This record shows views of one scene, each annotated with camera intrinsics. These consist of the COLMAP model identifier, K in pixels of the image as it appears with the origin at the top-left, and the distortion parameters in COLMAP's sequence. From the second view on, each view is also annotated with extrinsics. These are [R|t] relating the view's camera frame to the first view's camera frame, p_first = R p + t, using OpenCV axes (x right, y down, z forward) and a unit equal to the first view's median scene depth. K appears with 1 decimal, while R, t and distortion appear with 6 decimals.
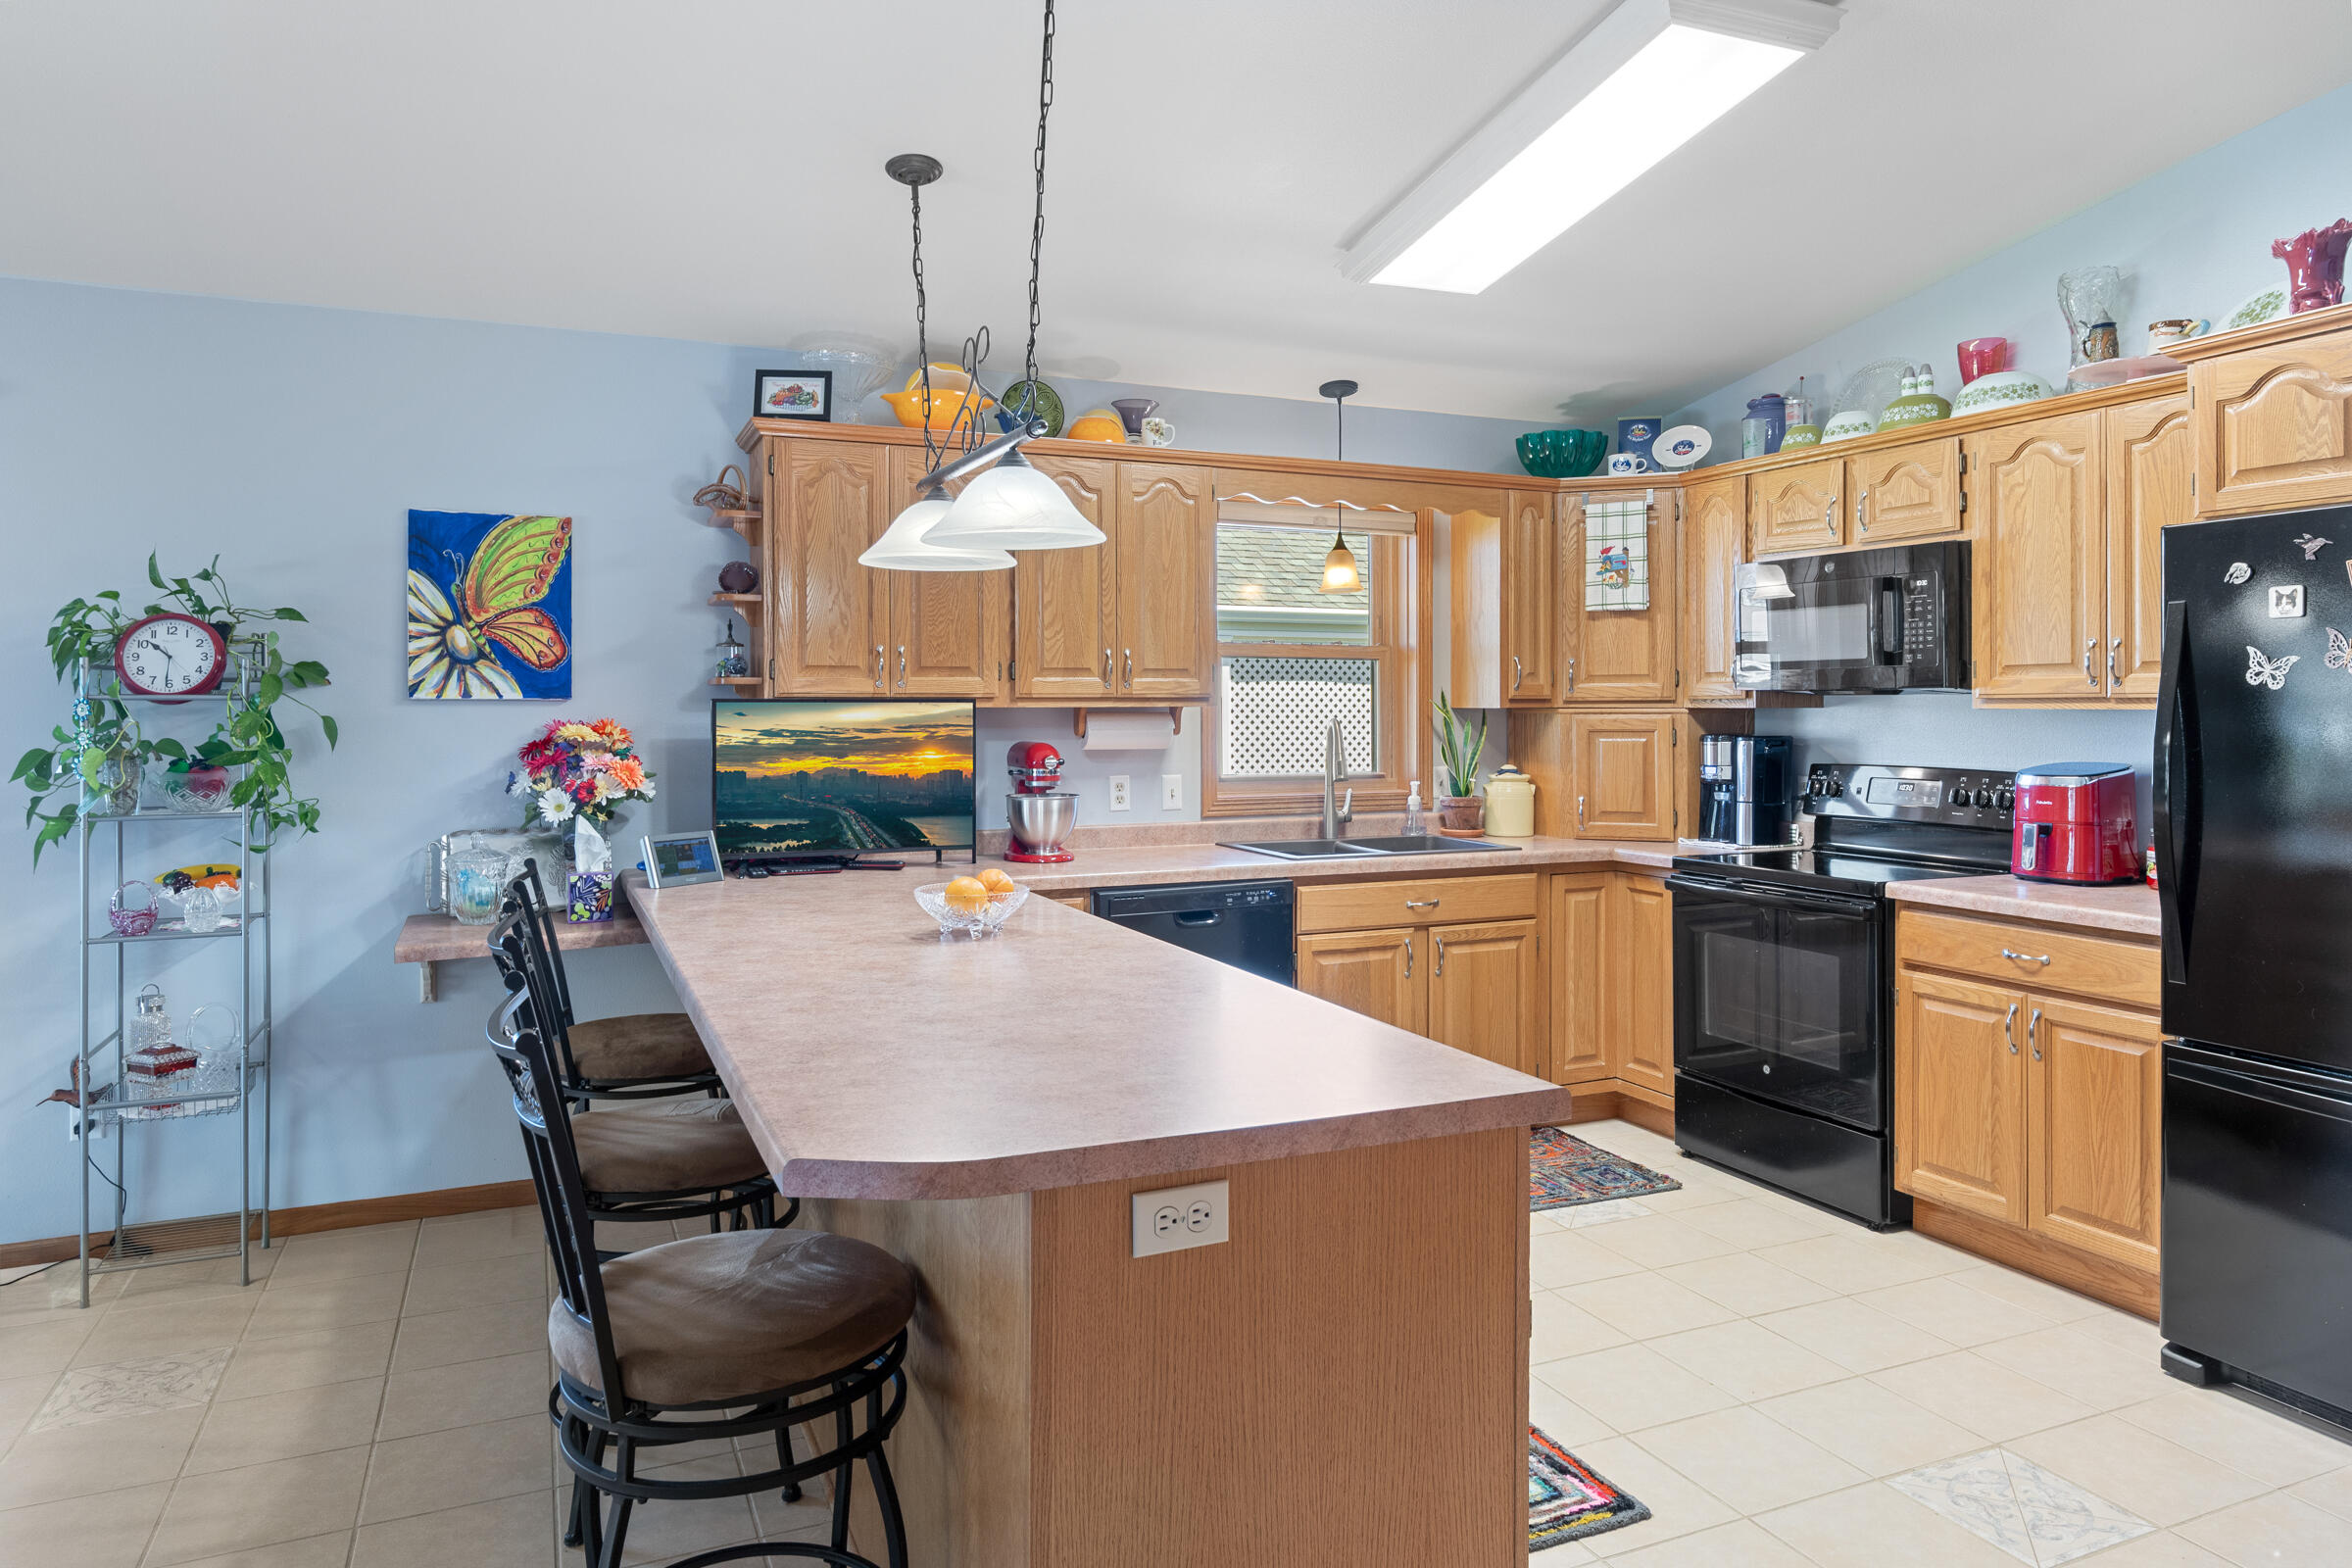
lens RADIAL K [[1440.8, 0, 1179.4], [0, 1440.8, 707.1], [0, 0, 1]] dist [-0.000177, 0.003938]
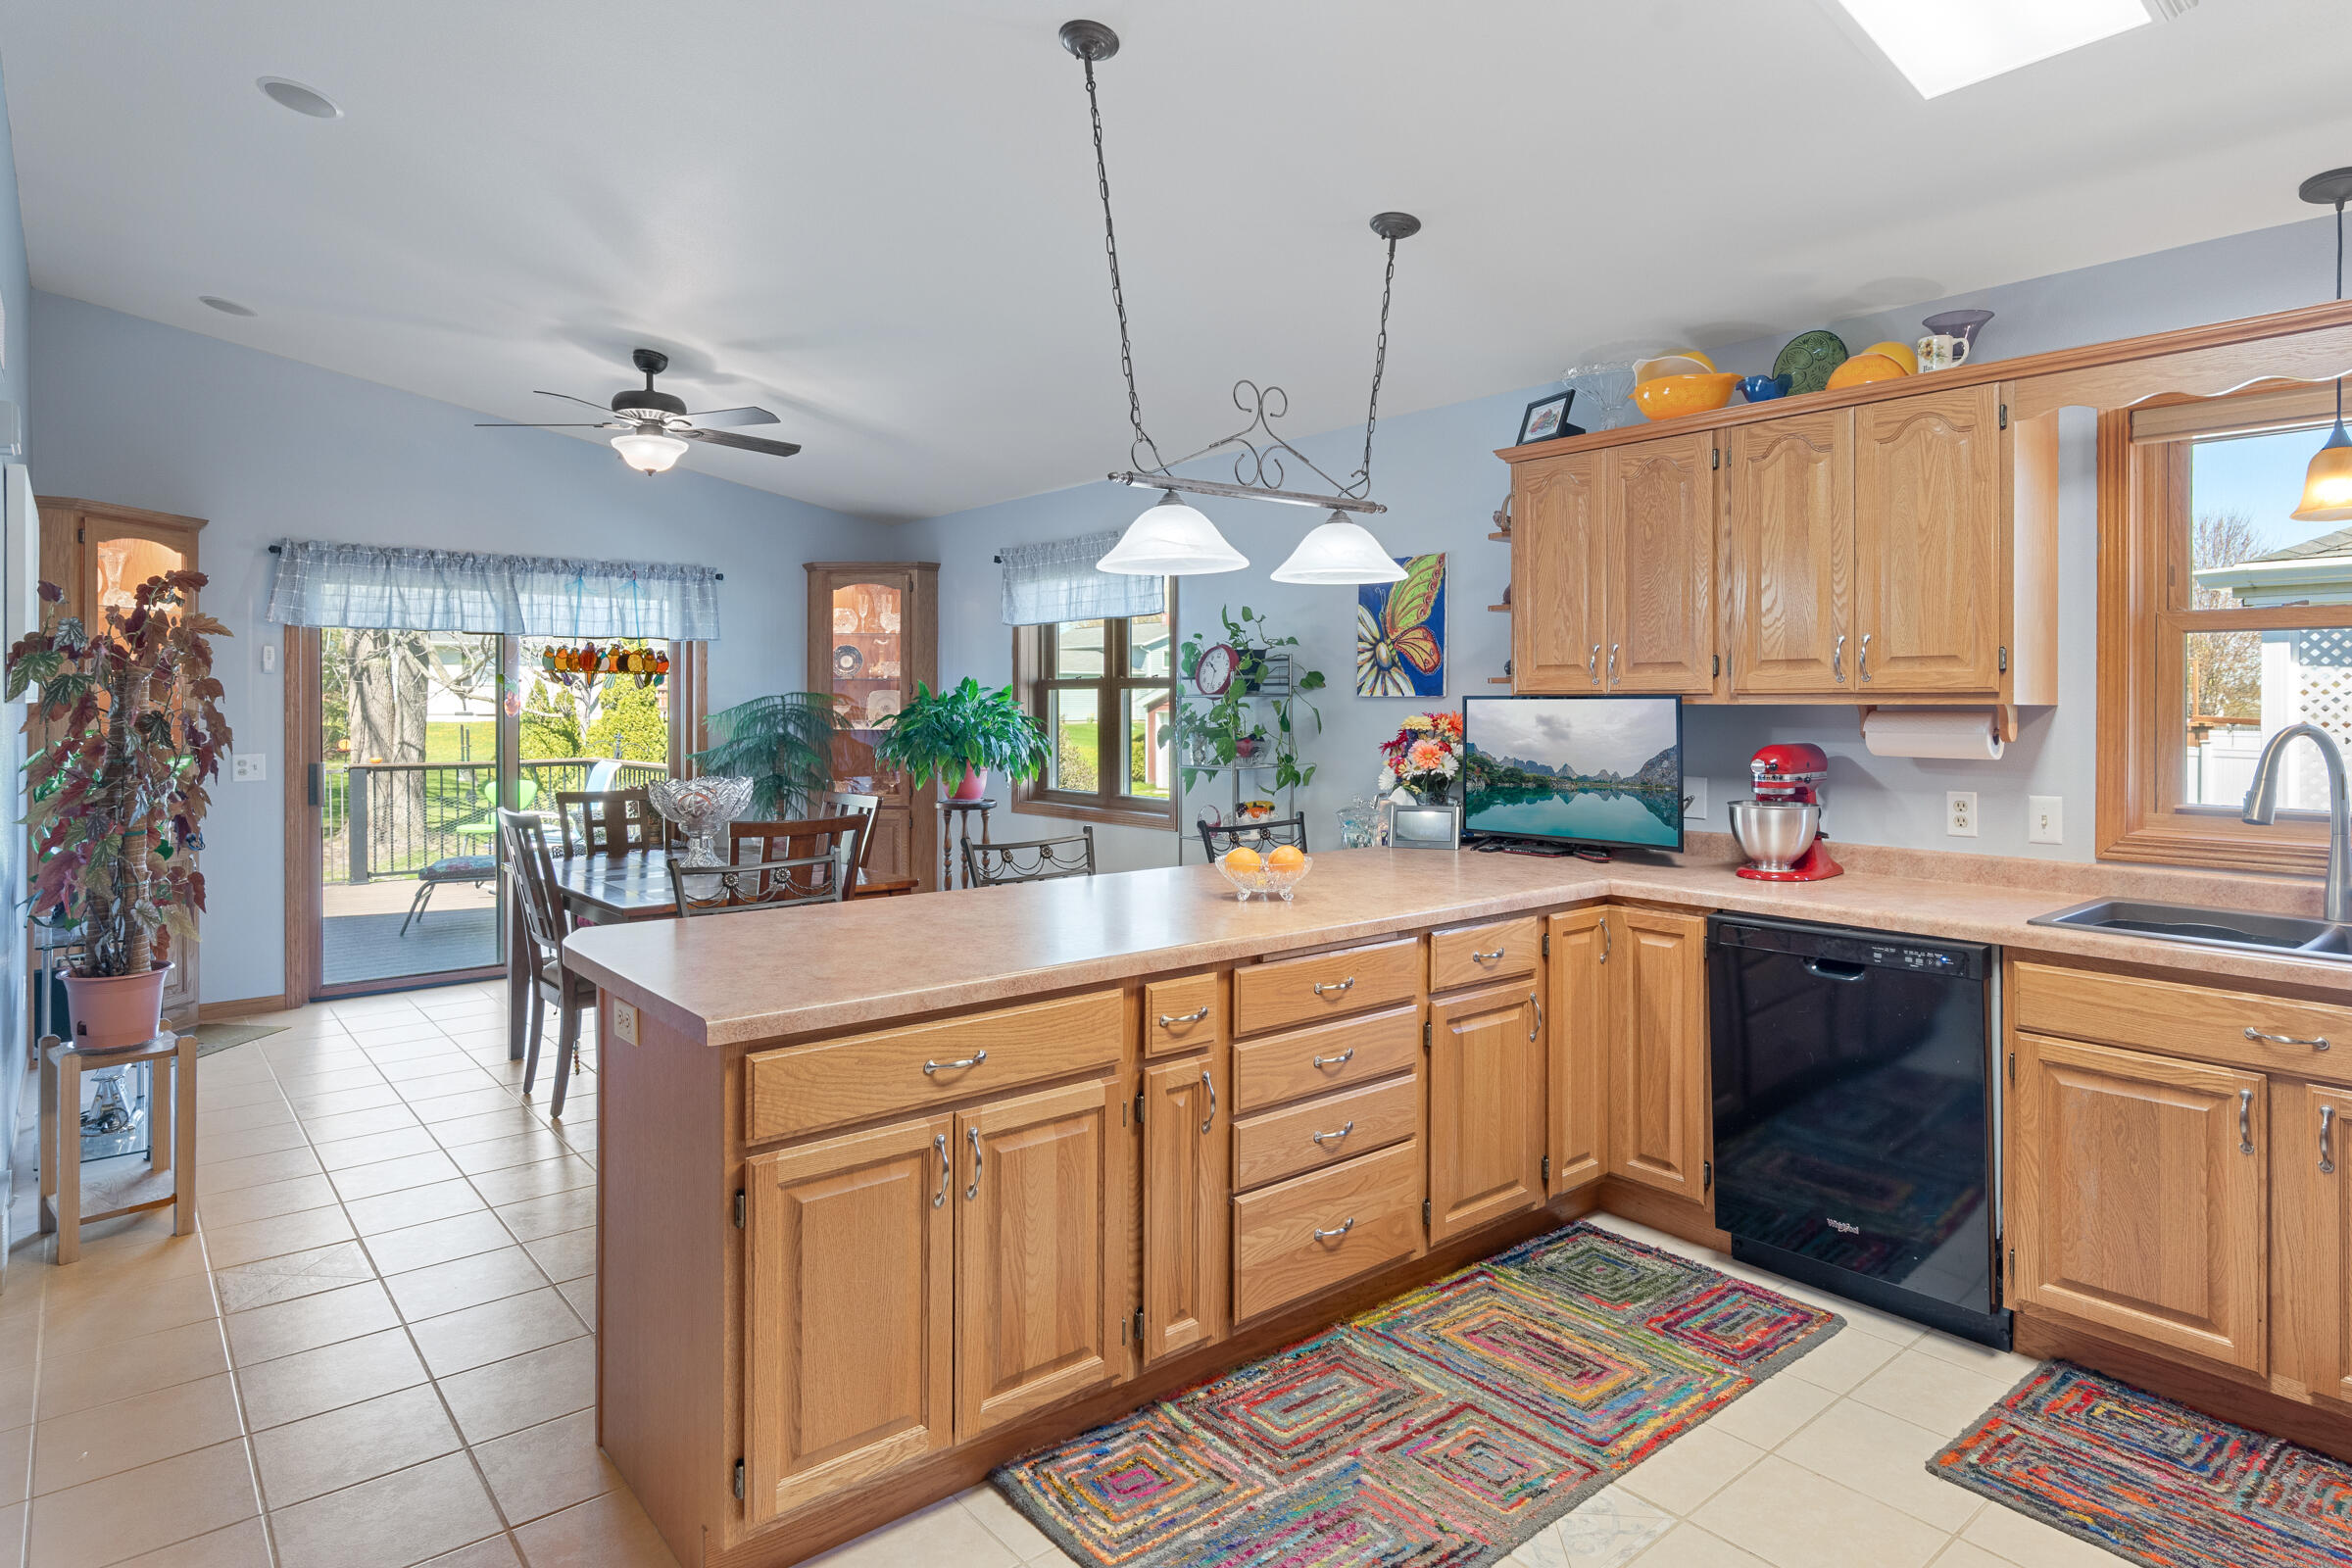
lens RADIAL K [[1291.2, 0, 1175.1], [0, 1291.2, 700.4], [0, 0, 1]] dist [-0.006324, 0.004246]
pose [[0.284309, 0.001145, -0.958732, 0.548731], [-0.002379, 0.999997, 0.000488, -0.001825], [0.958730, 0.002142, 0.284311, 0.412953]]
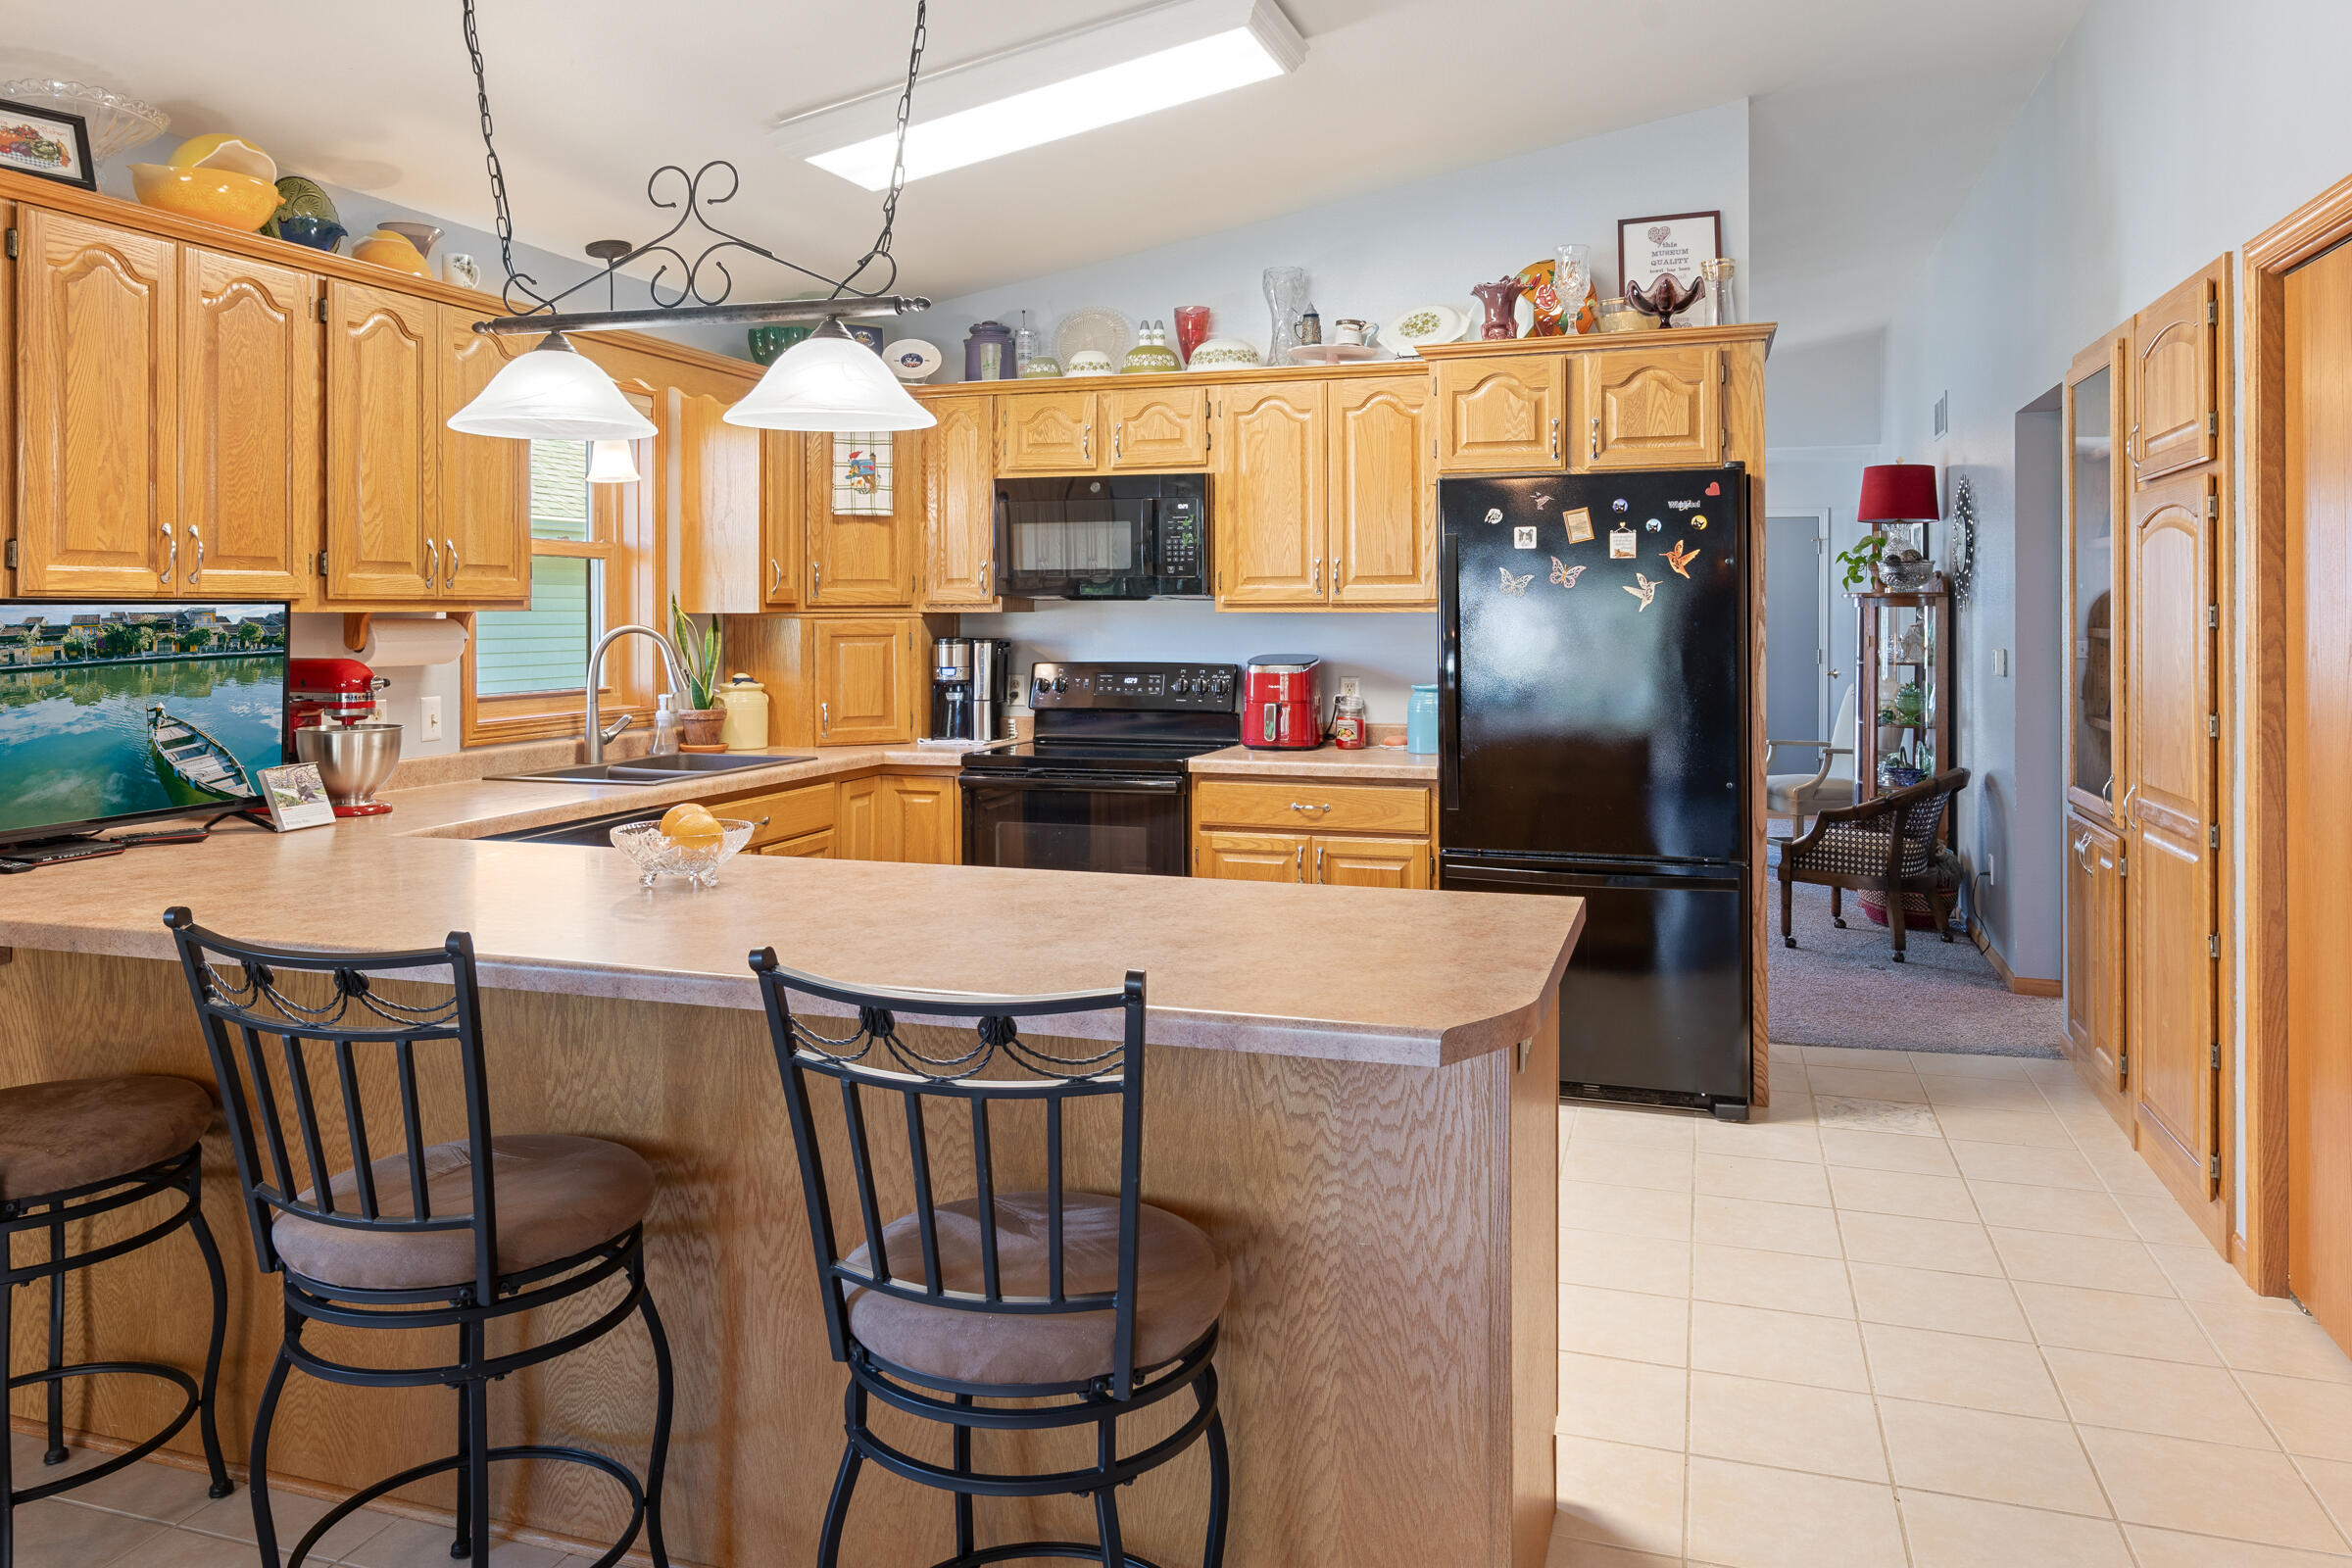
lens RADIAL K [[1582.6, 0, 1145.4], [0, 1582.6, 603.1], [0, 0, 1]] dist [-0.008226, 0.004115]
pose [[0.680235, 0.003061, 0.732988, -0.412345], [0.002247, 0.999978, -0.006262, 0.001367], [-0.732991, 0.005907, 0.680213, 0.120266]]
